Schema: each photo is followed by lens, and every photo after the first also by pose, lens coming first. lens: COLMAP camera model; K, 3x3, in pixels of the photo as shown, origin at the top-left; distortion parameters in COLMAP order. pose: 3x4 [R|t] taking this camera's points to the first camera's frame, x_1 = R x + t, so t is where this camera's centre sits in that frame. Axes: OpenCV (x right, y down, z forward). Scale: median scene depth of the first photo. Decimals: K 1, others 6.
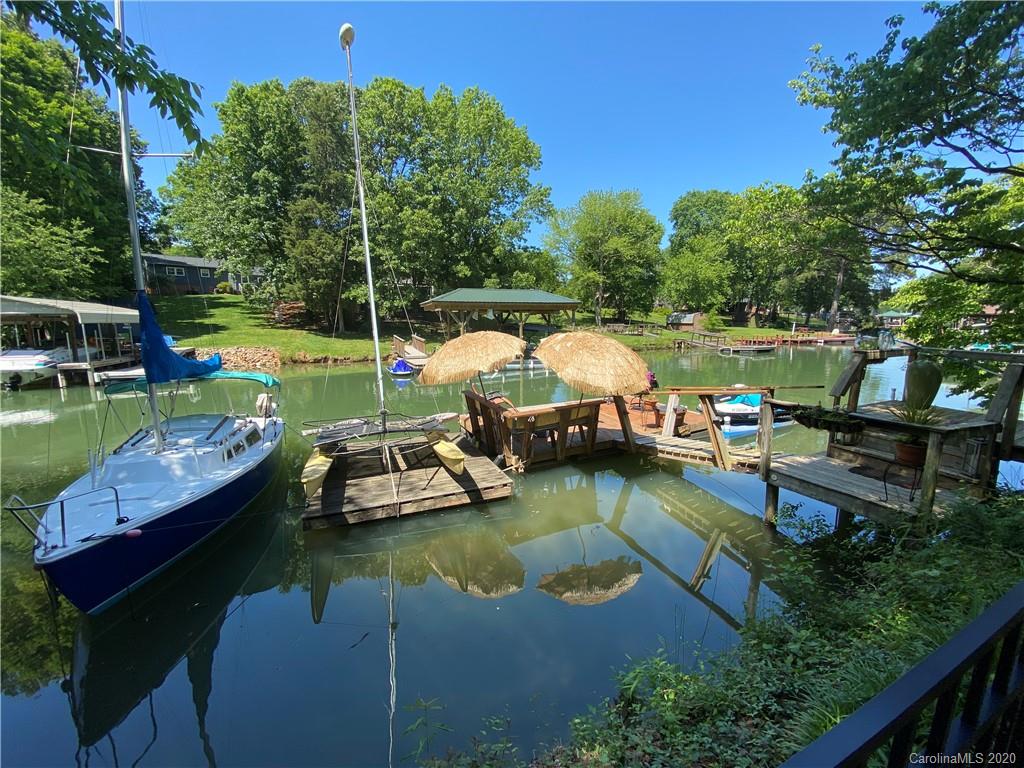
lens RADIAL K [[411.1, 0, 512.0], [0, 411.1, 384.0], [0, 0, 1]] dist [0.000928, -0.000018]
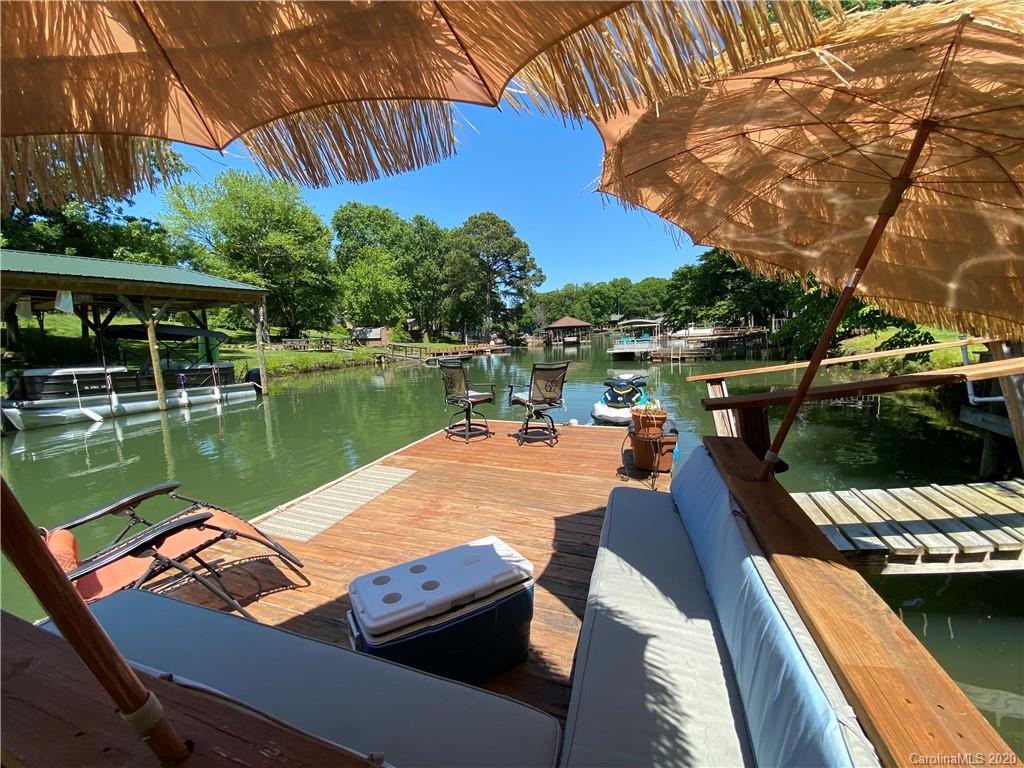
lens RADIAL K [[411.1, 0, 512.0], [0, 411.1, 384.0], [0, 0, 1]] dist [0.000928, -0.000018]
pose [[0.704711, -0.101586, 0.702185, -0.012094], [0.144375, 0.989521, -0.001740, -0.001007], [-0.694650, 0.102604, 0.711993, 0.145113]]
